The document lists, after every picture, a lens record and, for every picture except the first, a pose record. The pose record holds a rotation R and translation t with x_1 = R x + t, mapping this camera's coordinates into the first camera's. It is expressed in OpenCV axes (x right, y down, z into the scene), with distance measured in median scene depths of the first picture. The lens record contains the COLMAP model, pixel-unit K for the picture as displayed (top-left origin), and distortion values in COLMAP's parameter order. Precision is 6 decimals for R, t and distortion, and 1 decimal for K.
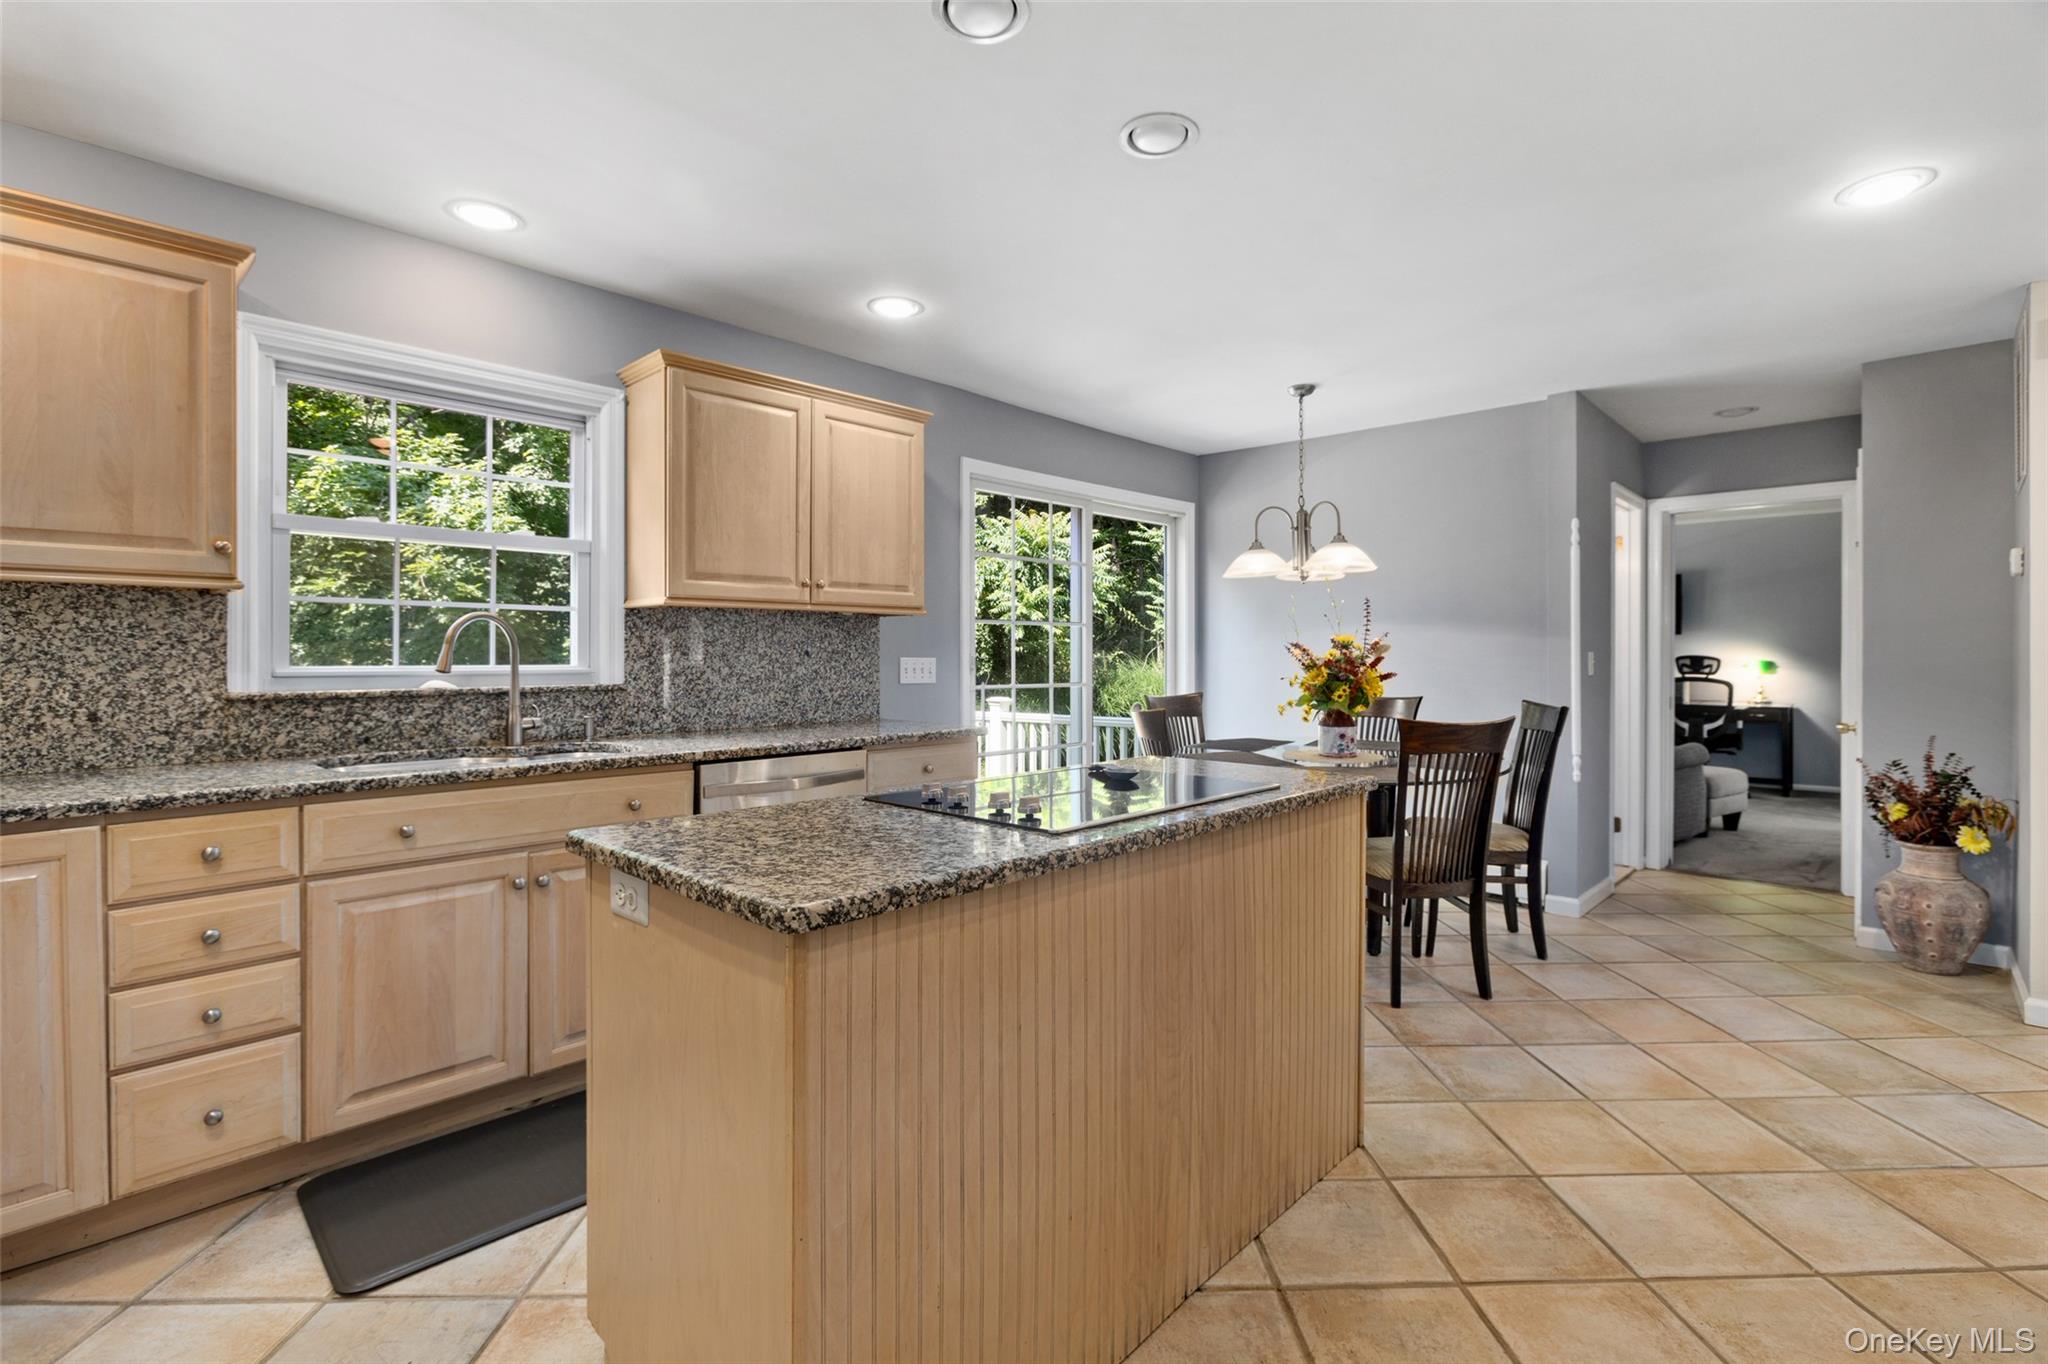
lens RADIAL K [[931.6, 0, 1027.0], [0, 931.6, 651.3], [0, 0, 1]] dist [-0.015366, 0.010201]
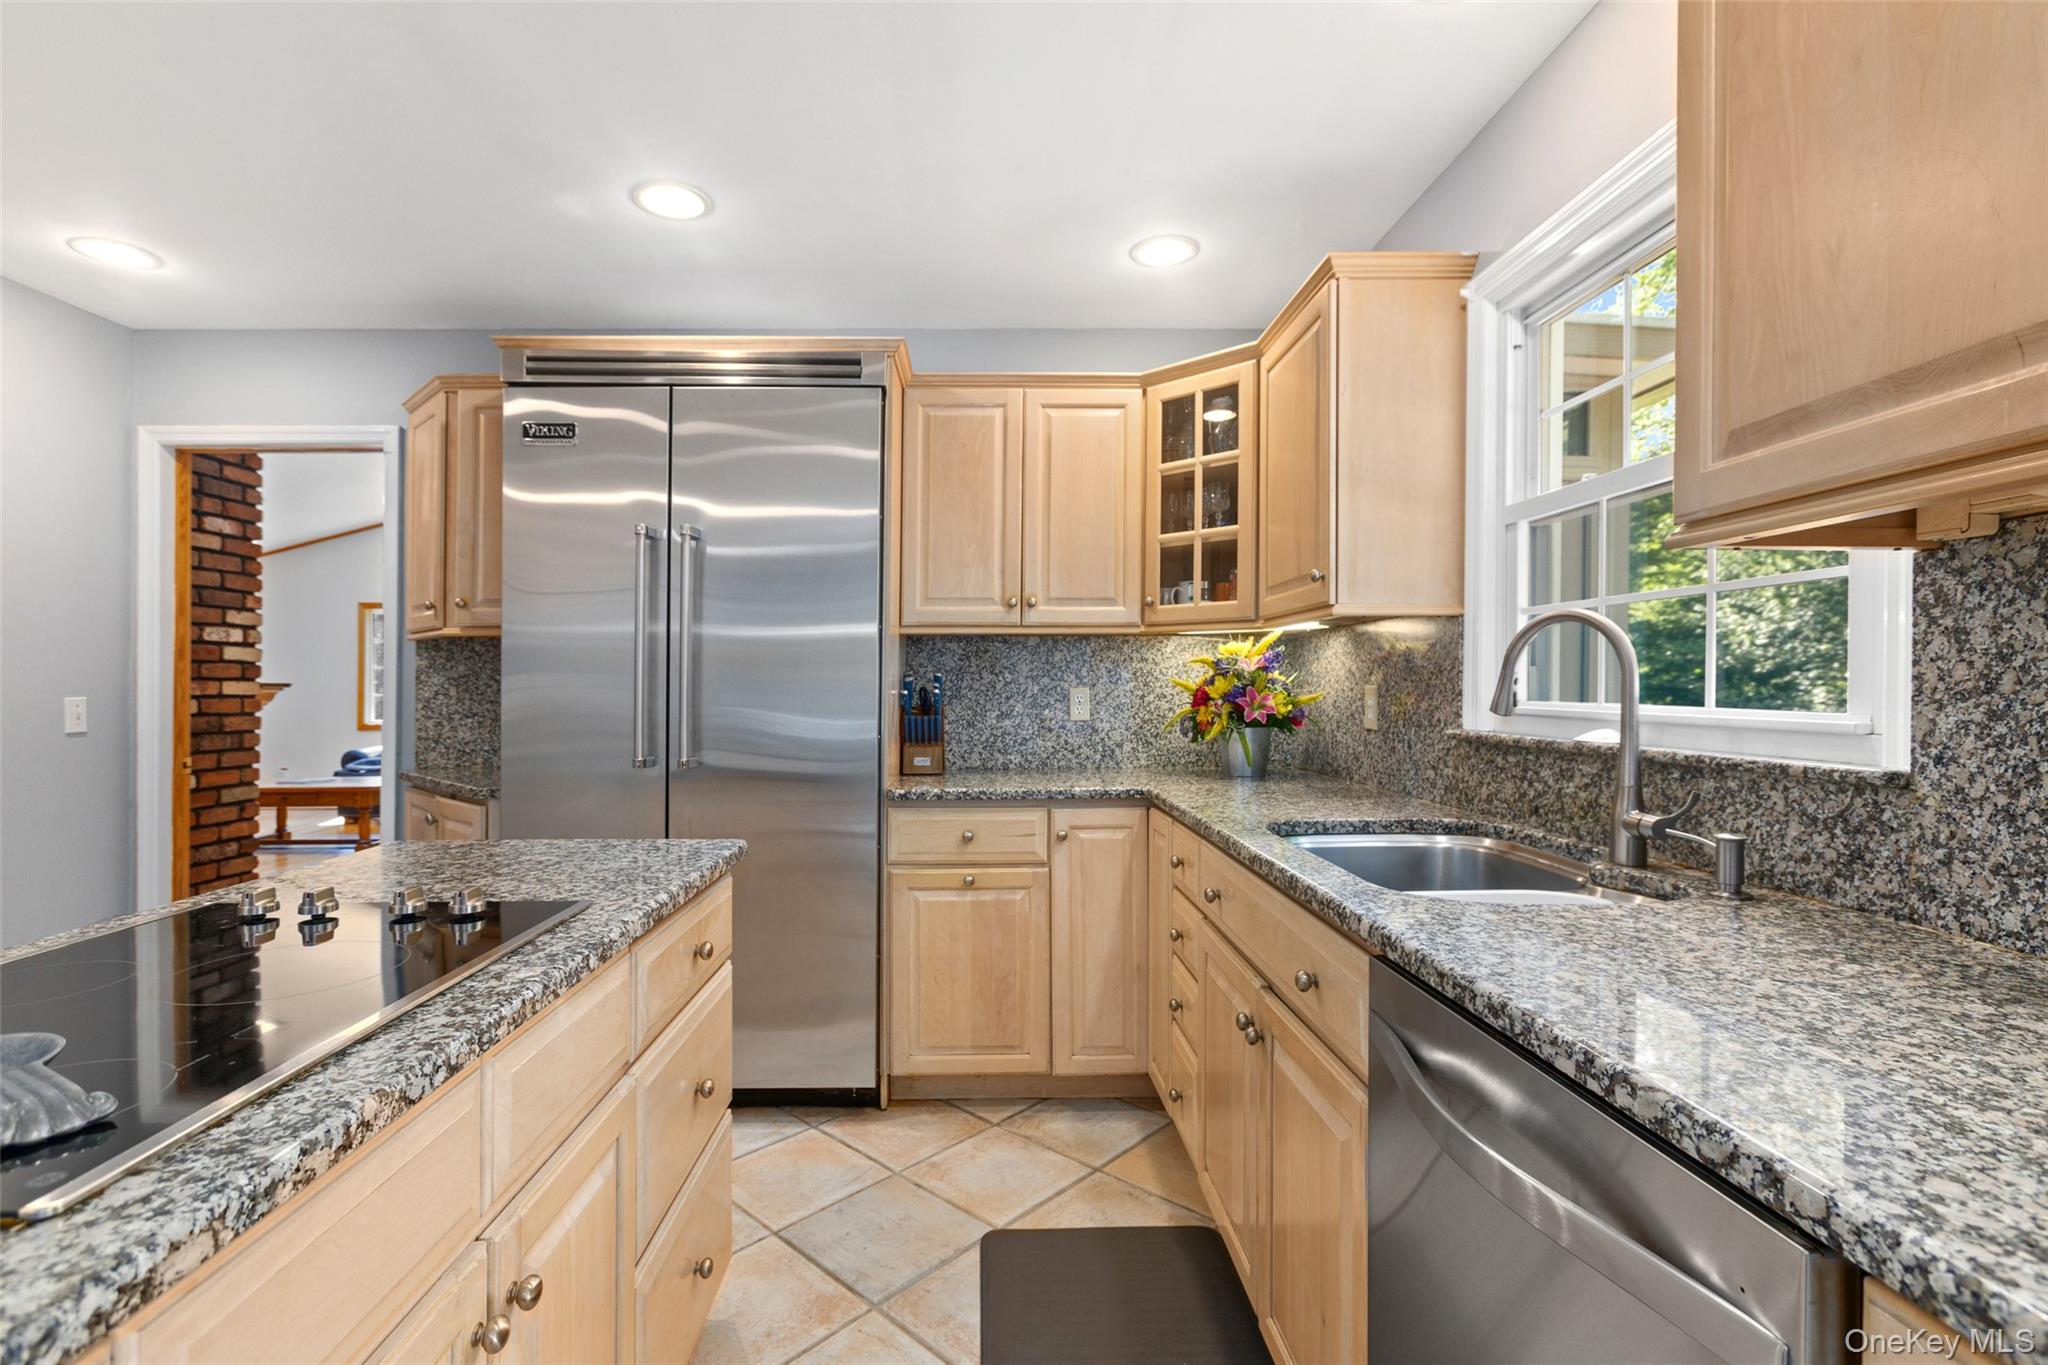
lens RADIAL K [[951.2, 0, 987.0], [0, 951.2, 682.3], [0, 0, 1]] dist [-0.013542, 0.006455]
pose [[-0.714879, 0.000234, -0.699248, 0.054539], [0.003343, 0.999990, -0.003083, 0.002010], [0.699240, -0.004542, -0.714872, 1.015782]]
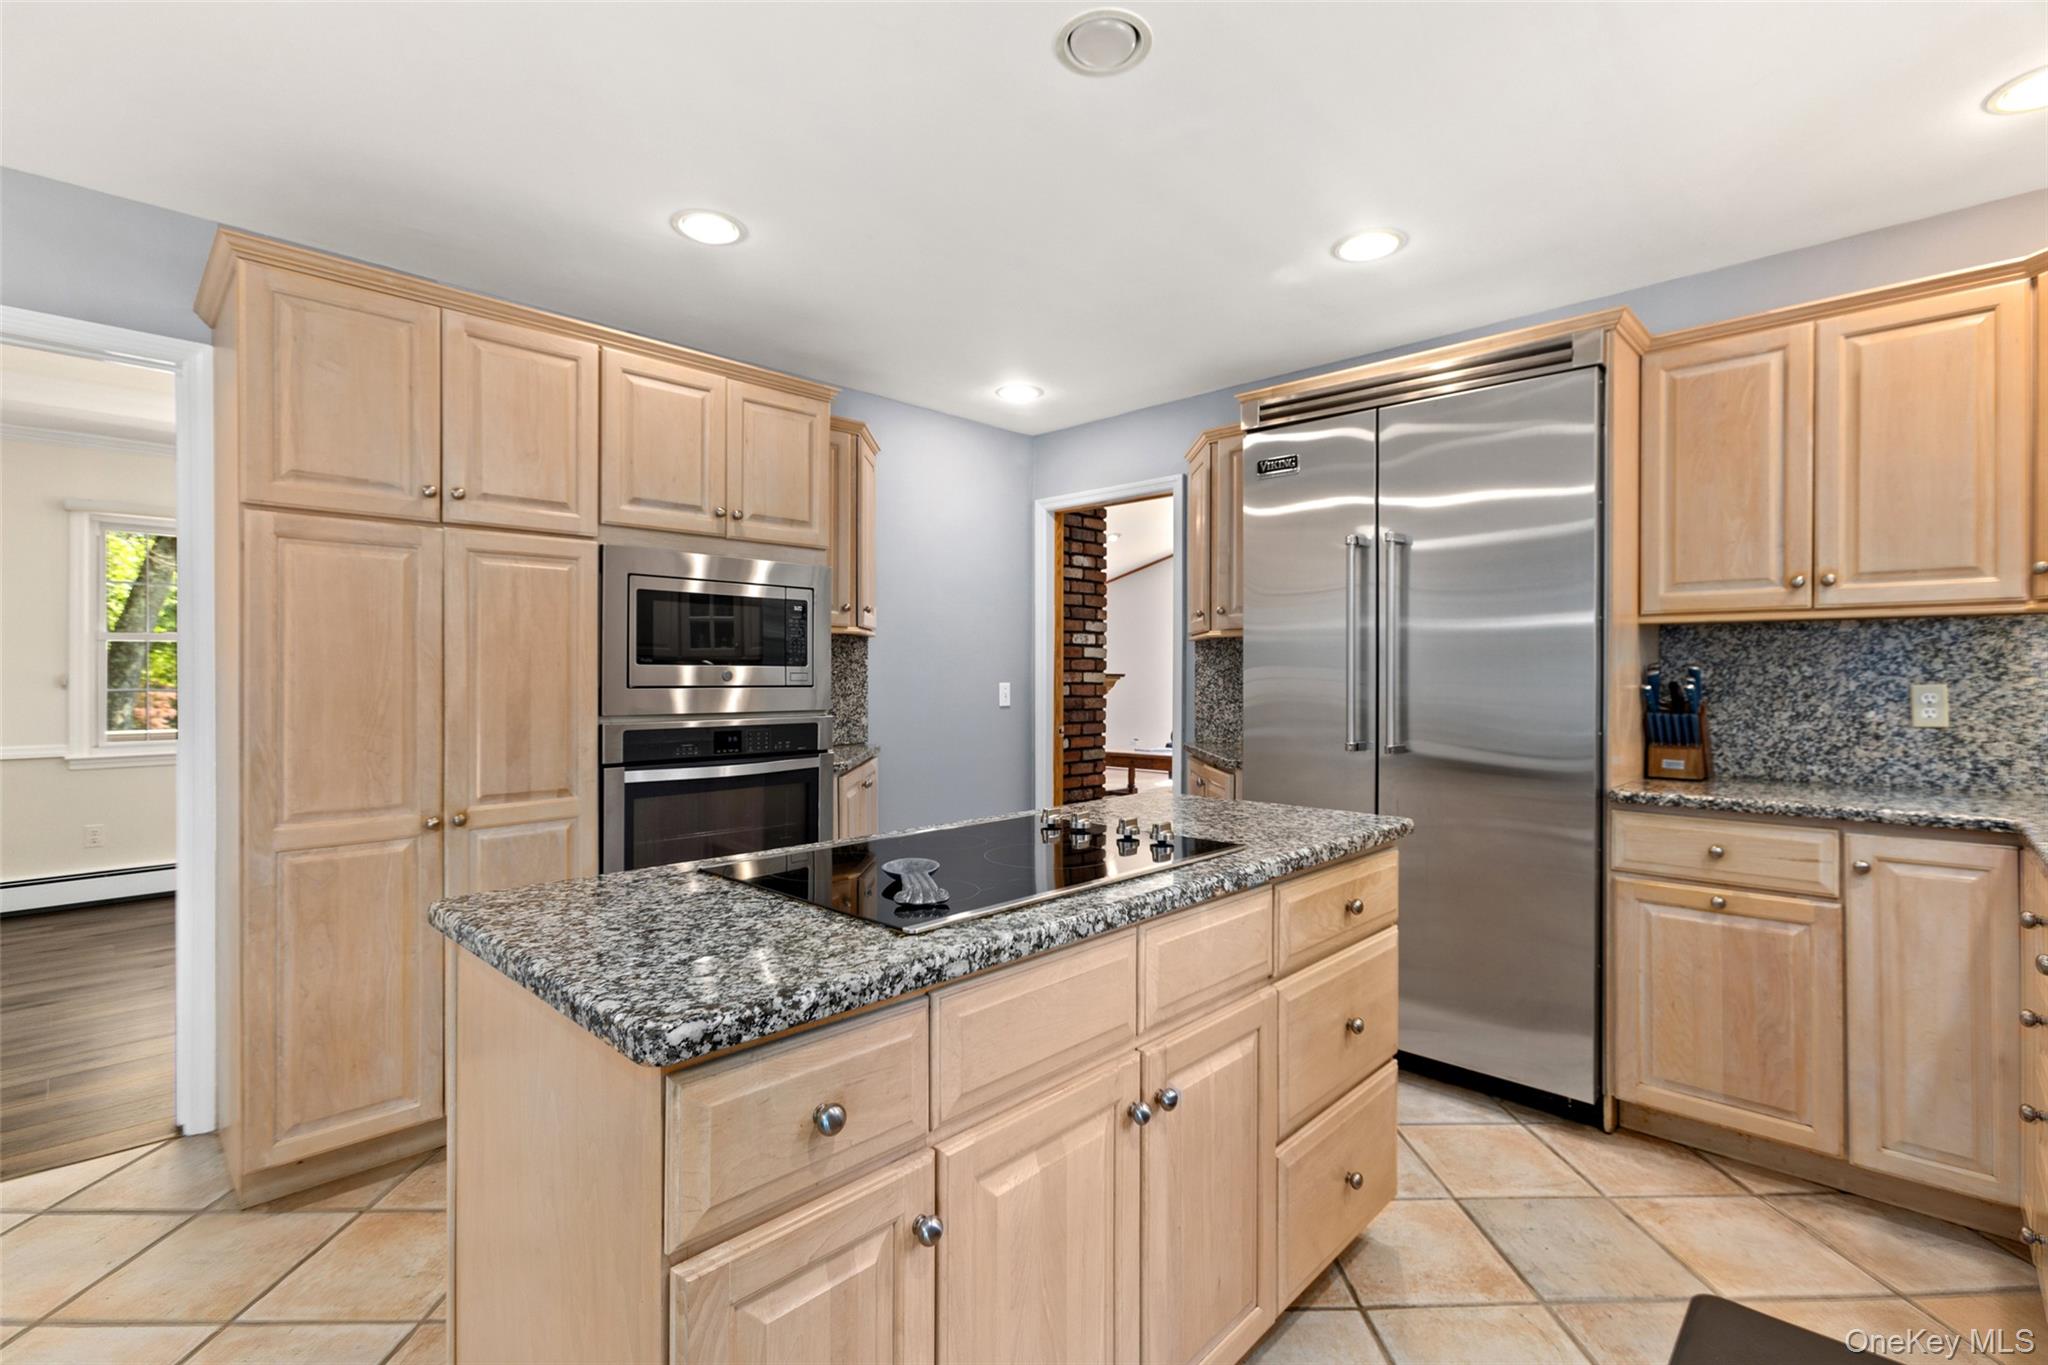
lens RADIAL K [[934.8, 0, 1034.3], [0, 934.8, 670.1], [0, 0, 1]] dist [-0.003136, 0.005073]
pose [[-0.999947, -0.003007, -0.009802, 0.016004], [-0.002946, 0.999976, -0.006241, 0.000126], [0.009821, -0.006211, -0.999932, 1.123779]]
